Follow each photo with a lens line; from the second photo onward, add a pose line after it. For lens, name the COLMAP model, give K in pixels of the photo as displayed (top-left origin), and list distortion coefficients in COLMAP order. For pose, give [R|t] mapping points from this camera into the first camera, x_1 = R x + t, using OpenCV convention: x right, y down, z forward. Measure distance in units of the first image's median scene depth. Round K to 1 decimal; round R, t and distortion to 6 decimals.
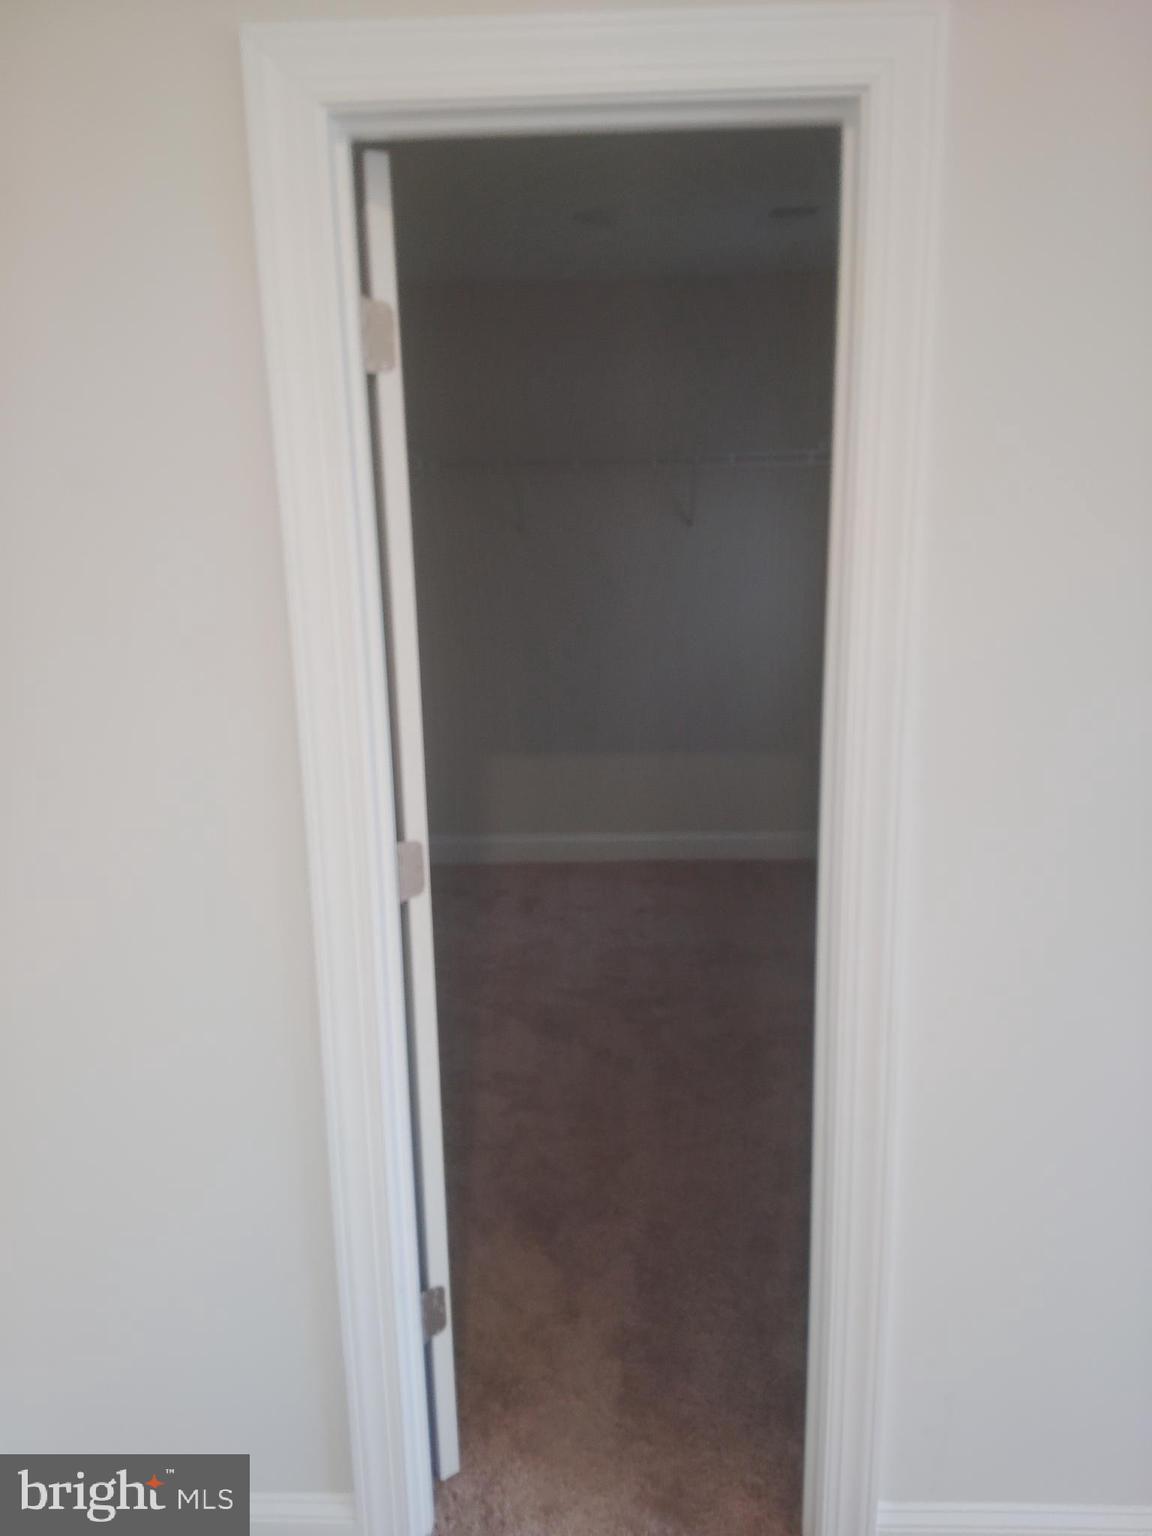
lens RADIAL K [[1148.6, 0, 569.8], [0, 1148.6, 759.8], [0, 0, 1]] dist [0.134899, -0.232766]
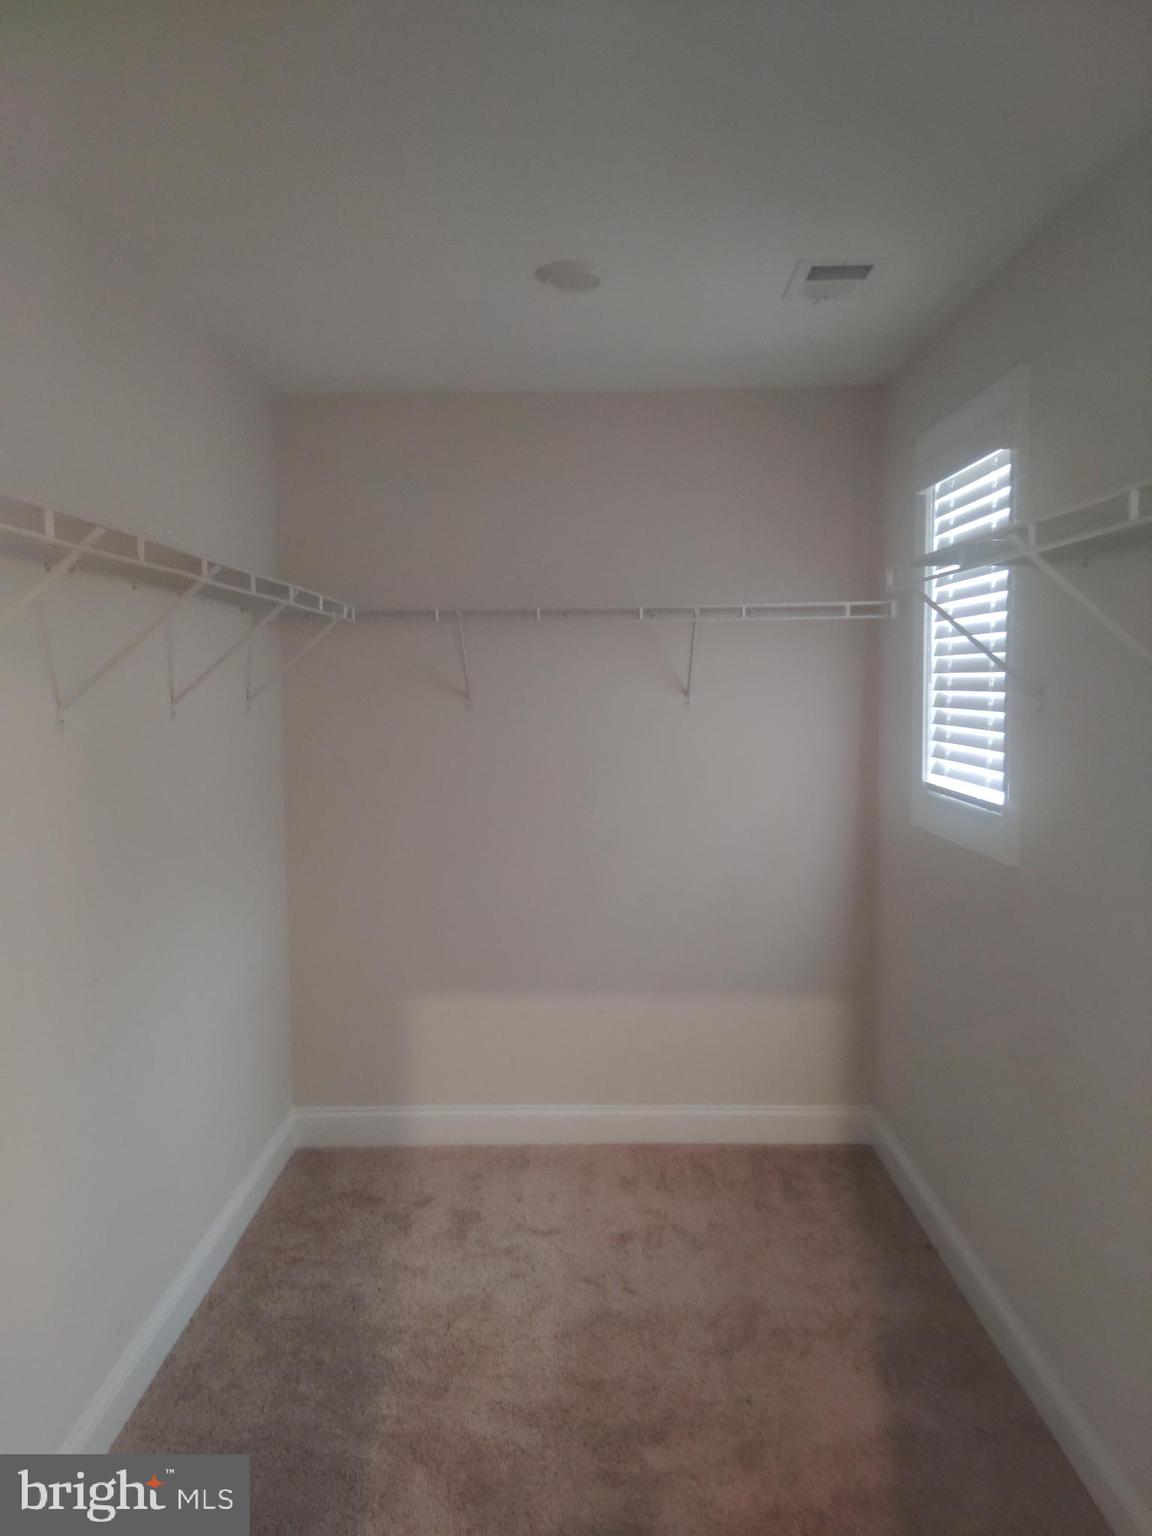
lens RADIAL K [[1148.6, 0, 569.8], [0, 1148.6, 759.8], [0, 0, 1]] dist [0.134899, -0.232766]
pose [[0.999749, 0.012537, 0.018575, 0.012040], [-0.009319, 0.986384, -0.164191, -0.035993], [-0.020381, 0.163977, 0.986254, 0.264872]]
